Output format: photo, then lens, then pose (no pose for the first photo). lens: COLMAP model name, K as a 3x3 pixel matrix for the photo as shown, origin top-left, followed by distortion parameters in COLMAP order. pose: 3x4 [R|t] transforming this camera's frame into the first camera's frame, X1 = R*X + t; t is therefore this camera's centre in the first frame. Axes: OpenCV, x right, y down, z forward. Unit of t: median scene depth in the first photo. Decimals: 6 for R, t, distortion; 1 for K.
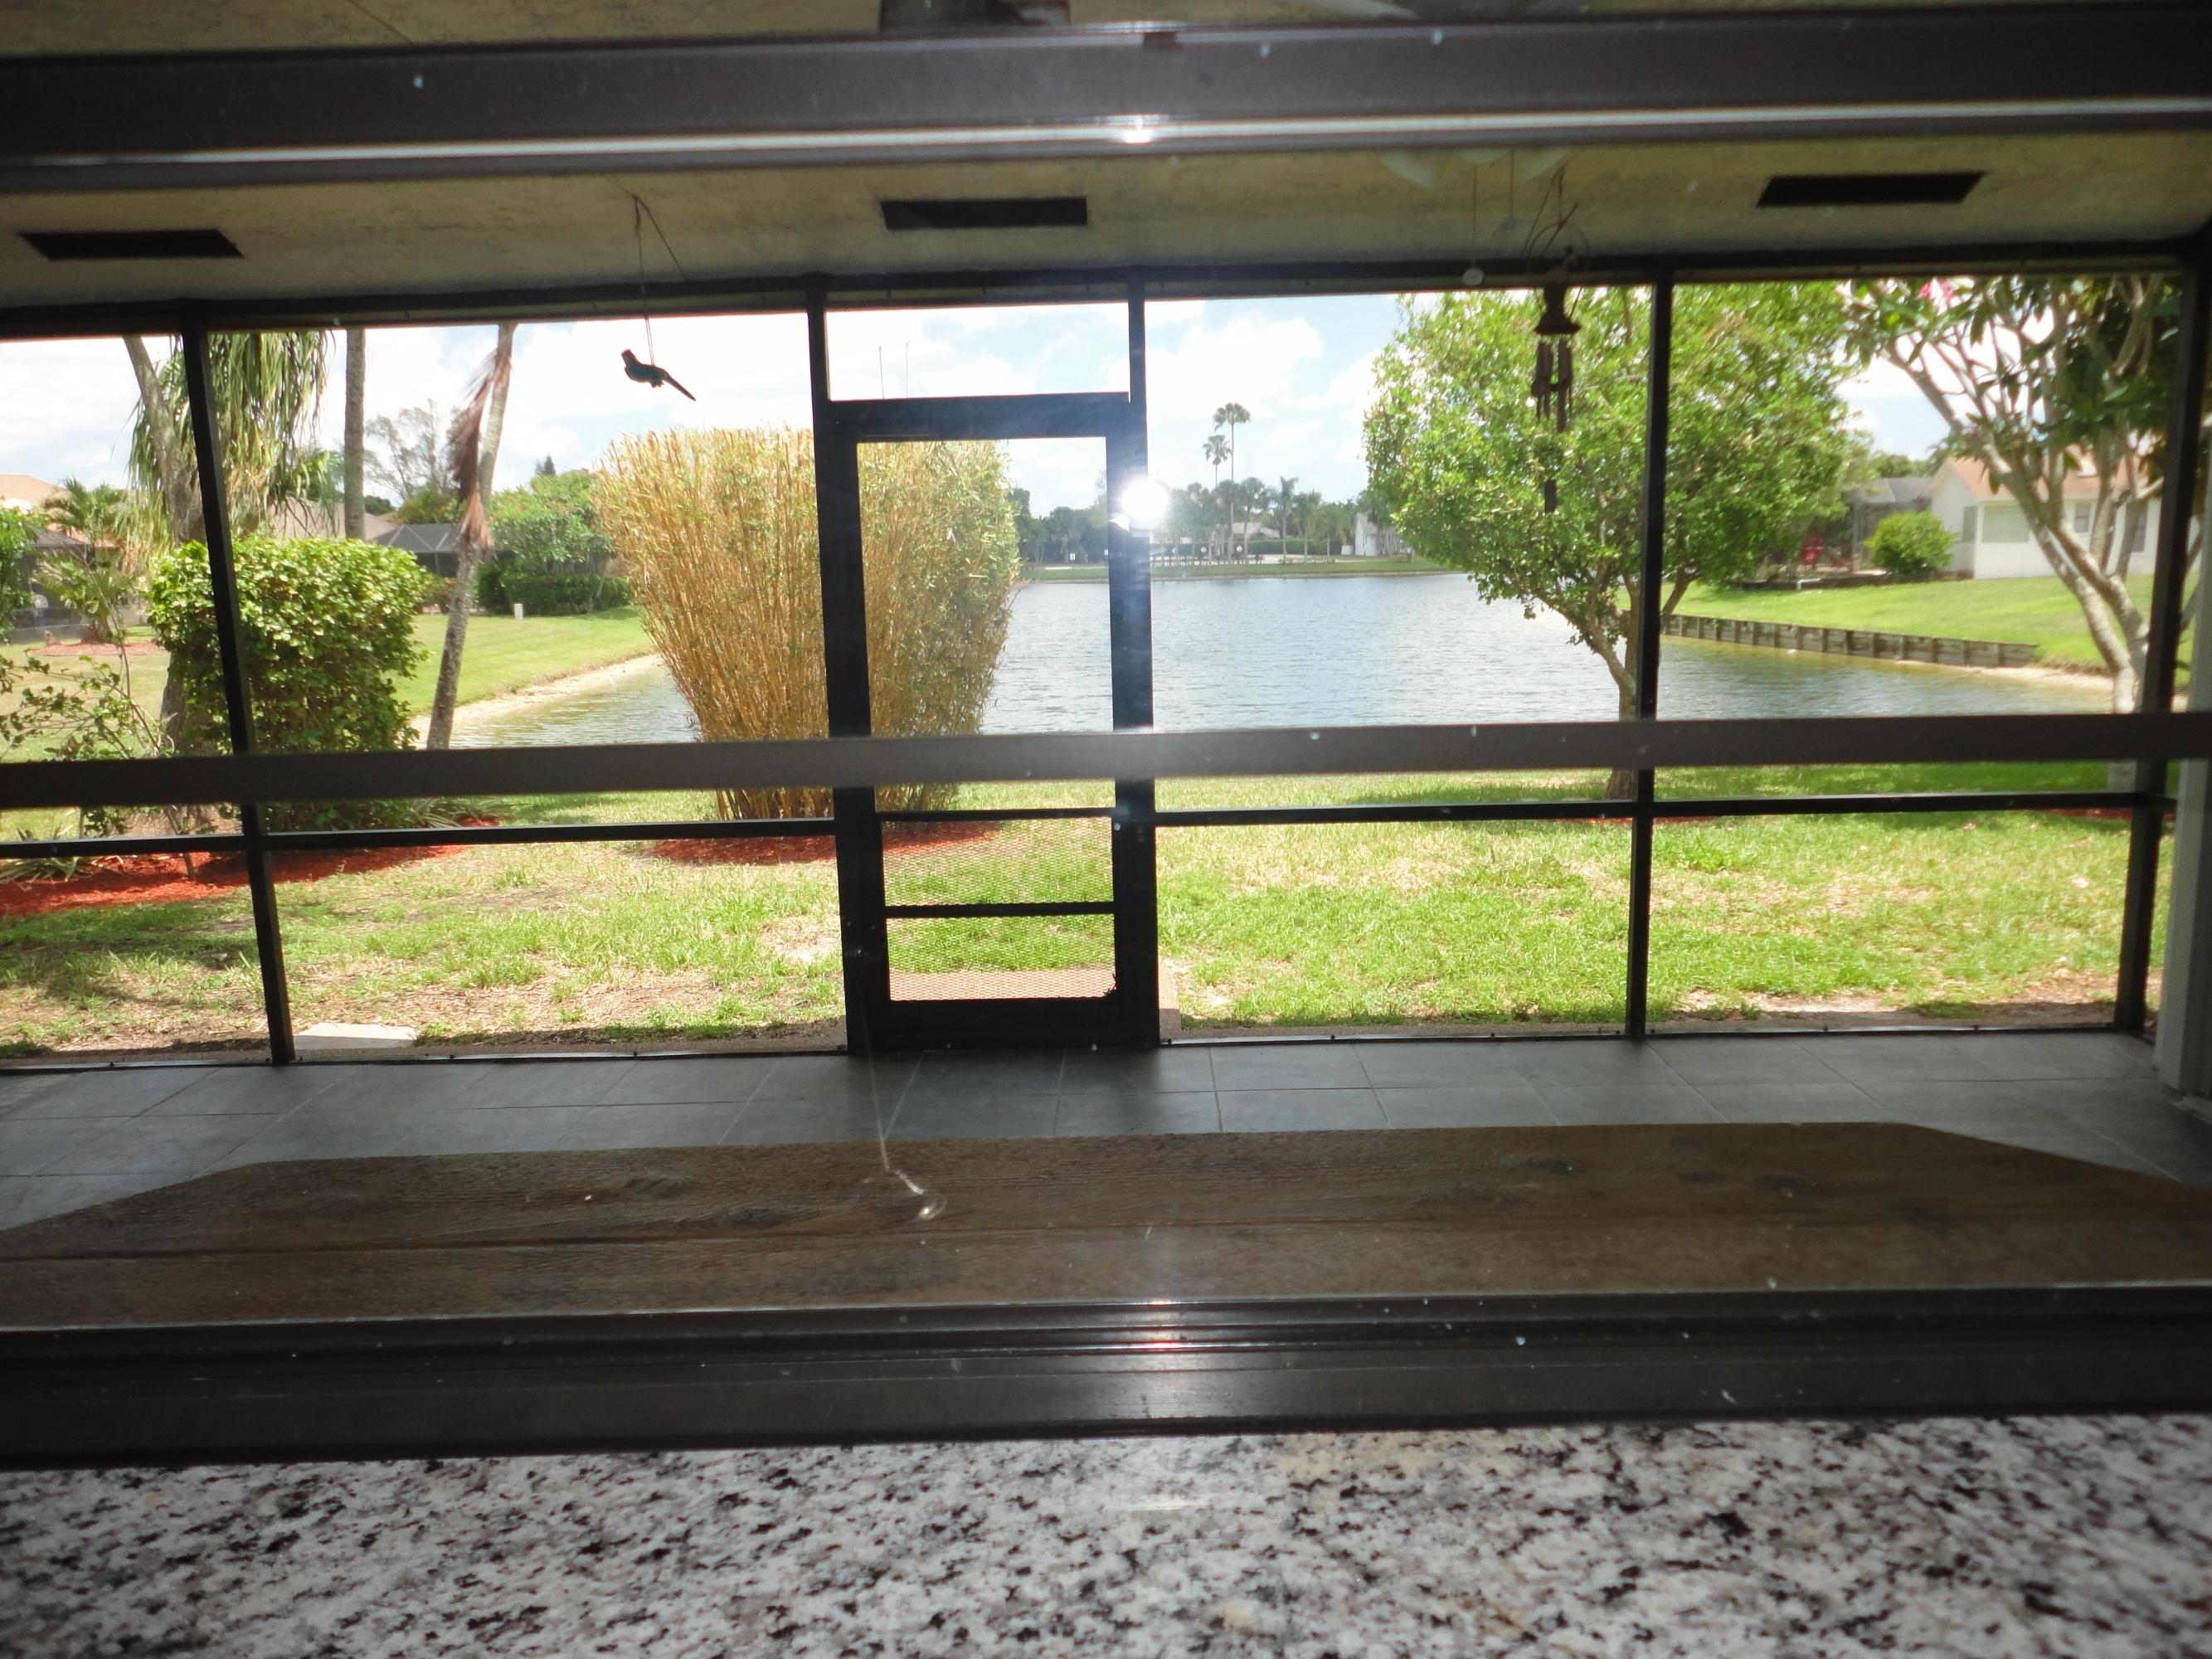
lens RADIAL K [[1619.0, 0, 1093.2], [0, 1619.0, 829.2], [0, 0, 1]] dist [-0.007997, 0.028294]
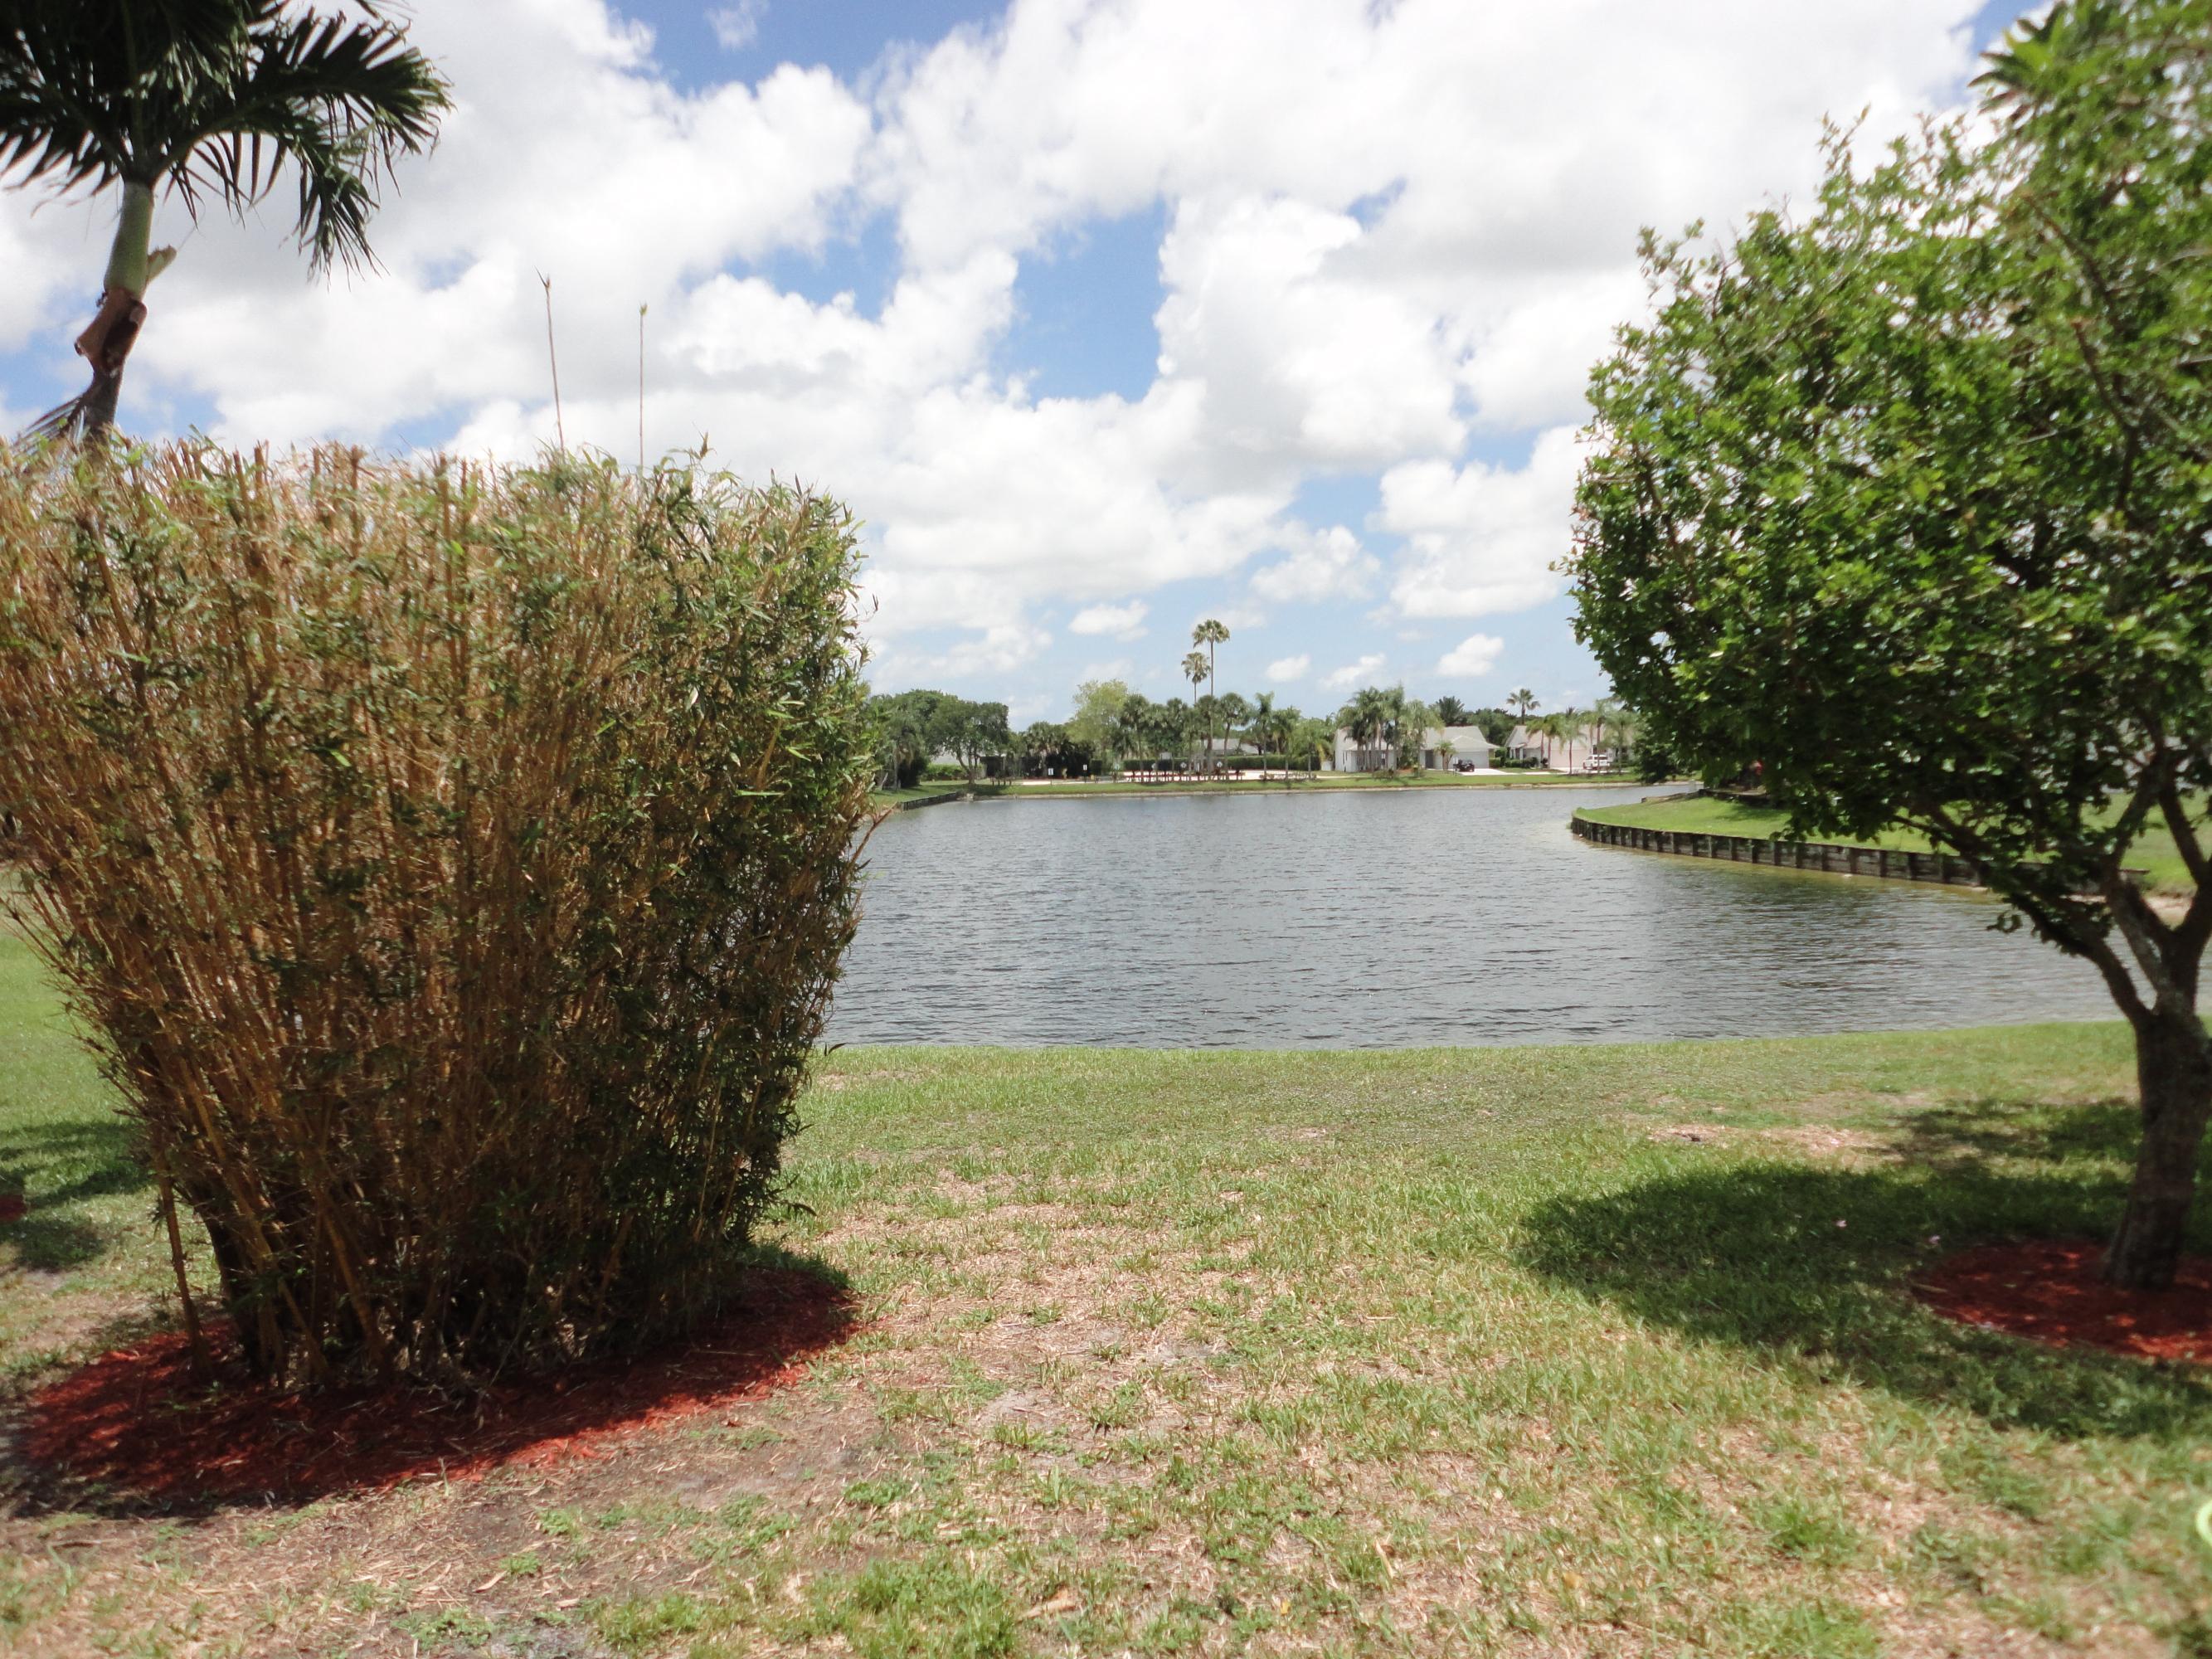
lens RADIAL K [[1619.0, 0, 1103.3], [0, 1619.0, 826.7], [0, 0, 1]] dist [-0.007997, 0.028294]
pose [[0.999827, 0.001228, 0.018548, 0.014909], [0.001245, 0.991151, -0.132737, -0.097256], [-0.018547, 0.132737, 0.990978, 0.603237]]
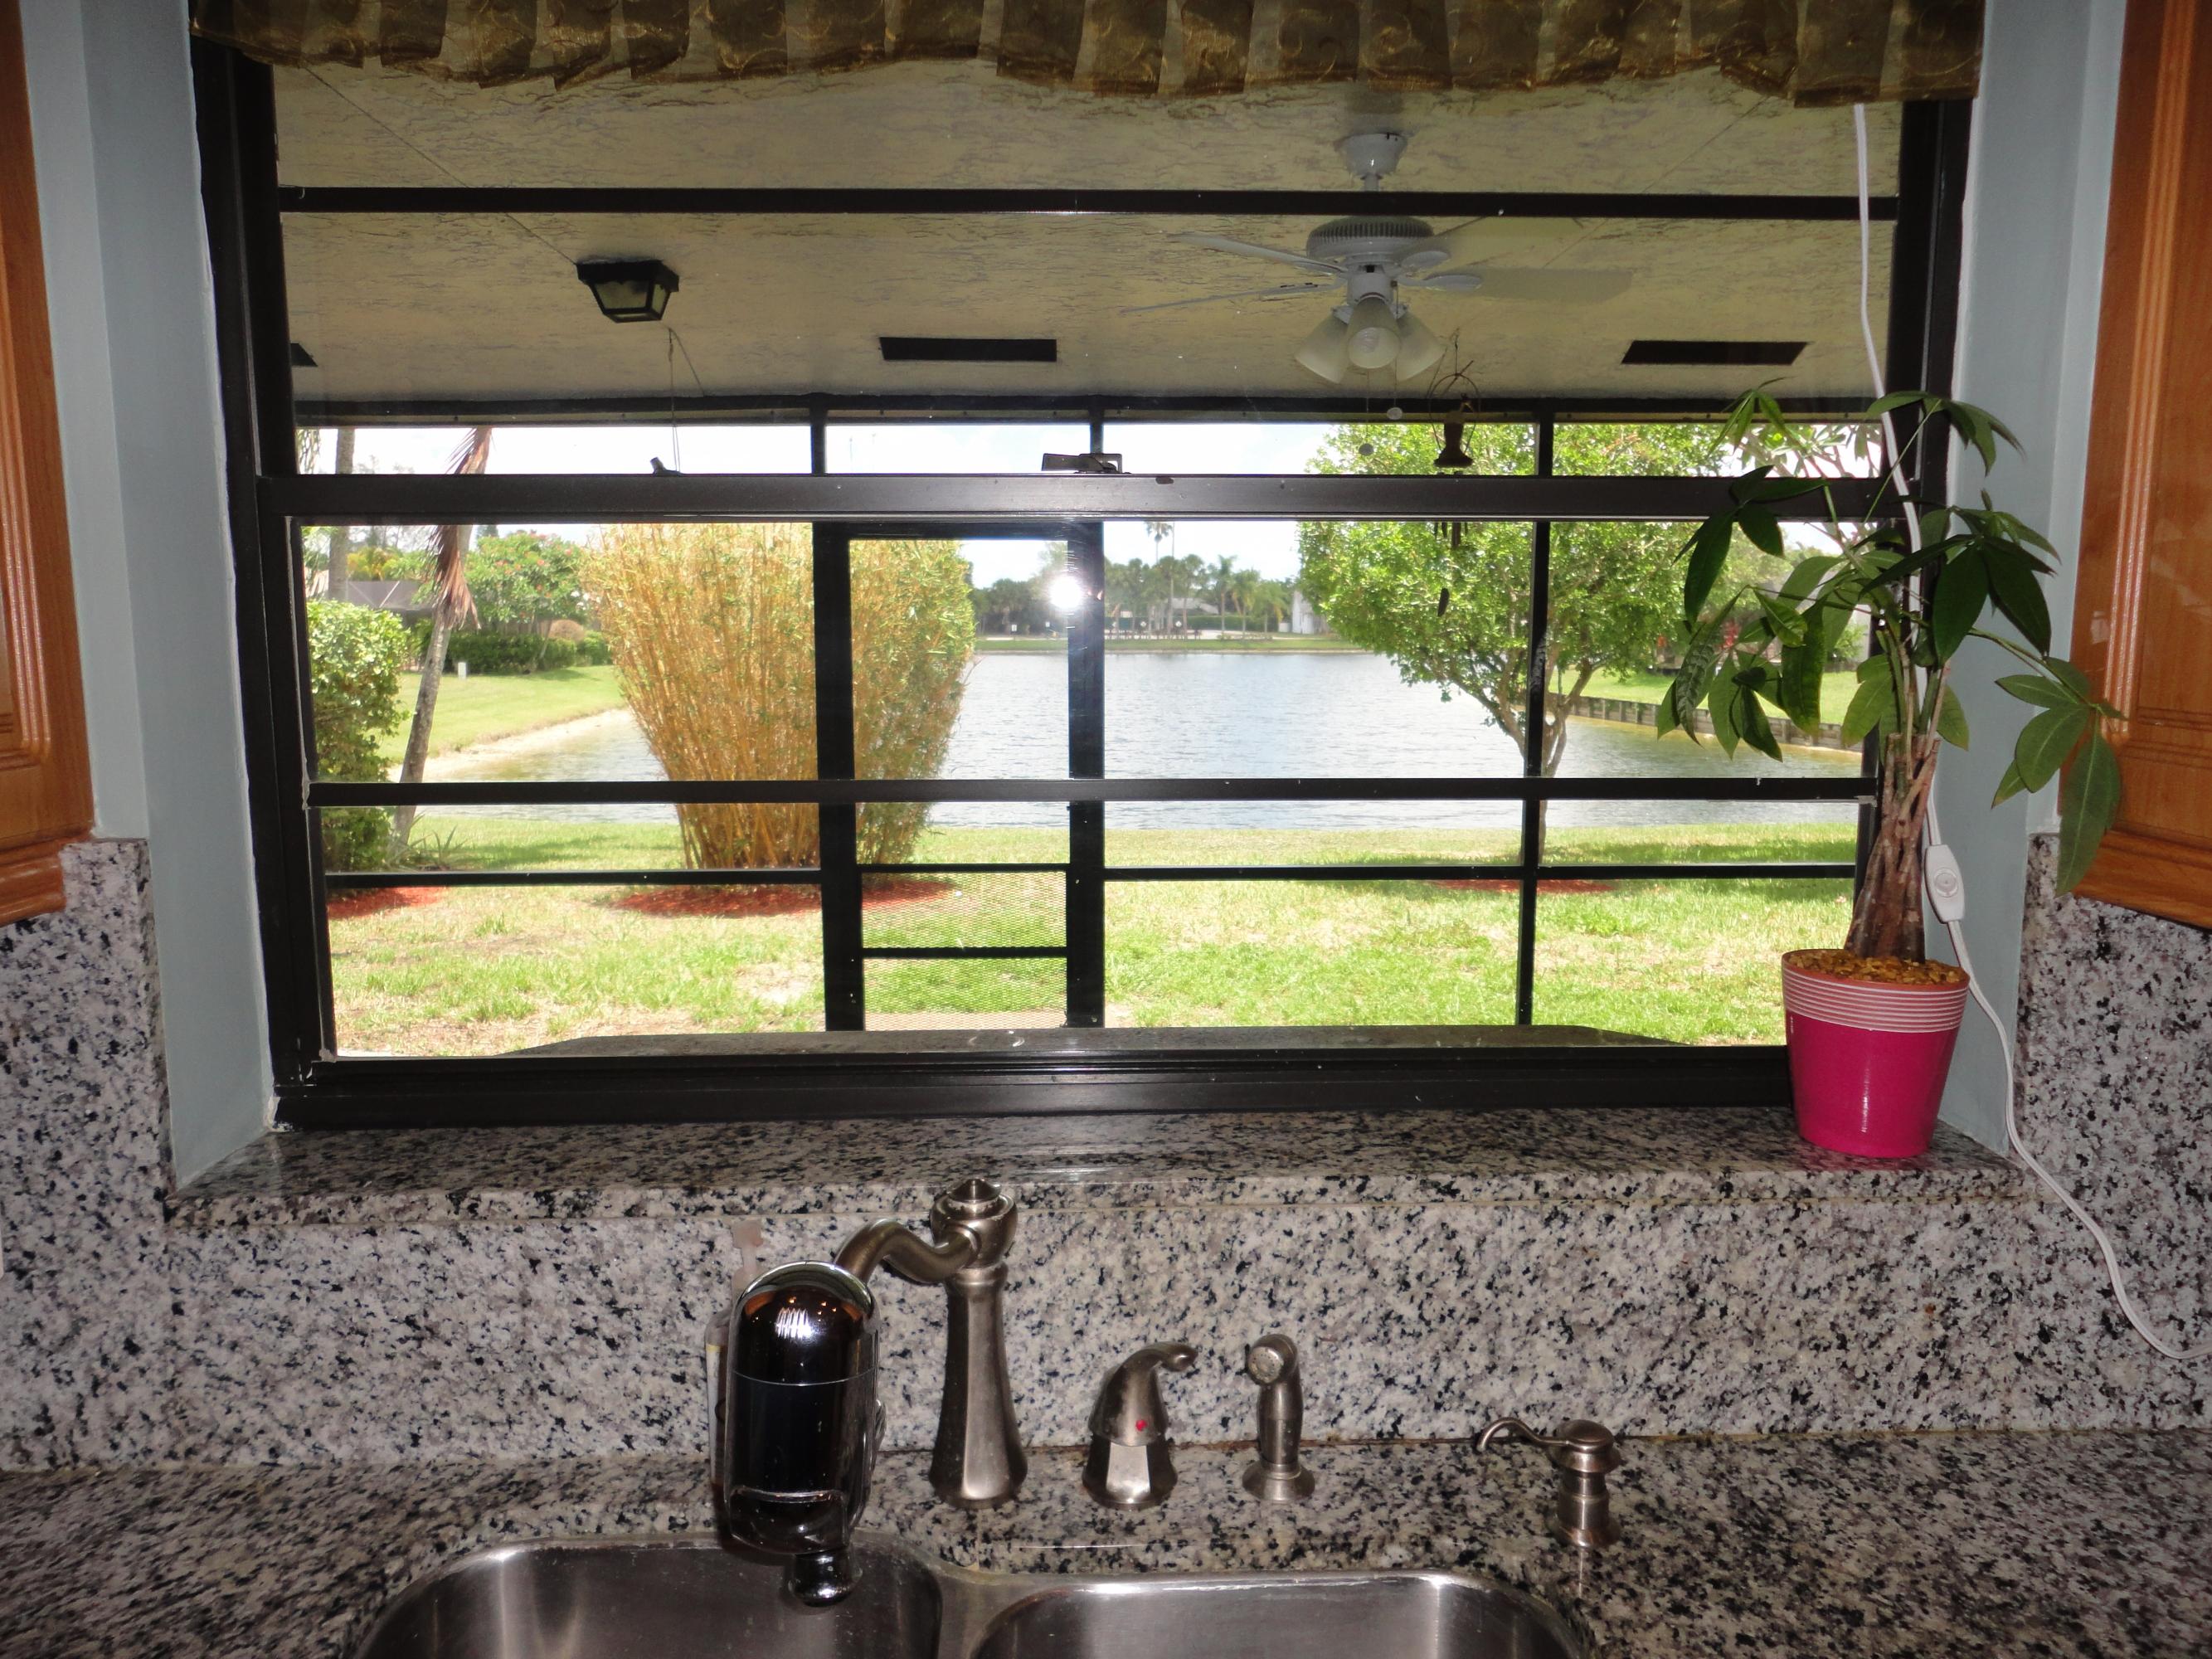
lens RADIAL K [[1619.0, 0, 1106.2], [0, 1619.0, 823.9], [0, 0, 1]] dist [-0.007997, 0.028294]
pose [[0.998732, 0.017998, 0.047007, -0.007947], [-0.015788, 0.998772, -0.046968, 0.006580], [-0.047794, 0.046167, 0.997790, -0.073215]]
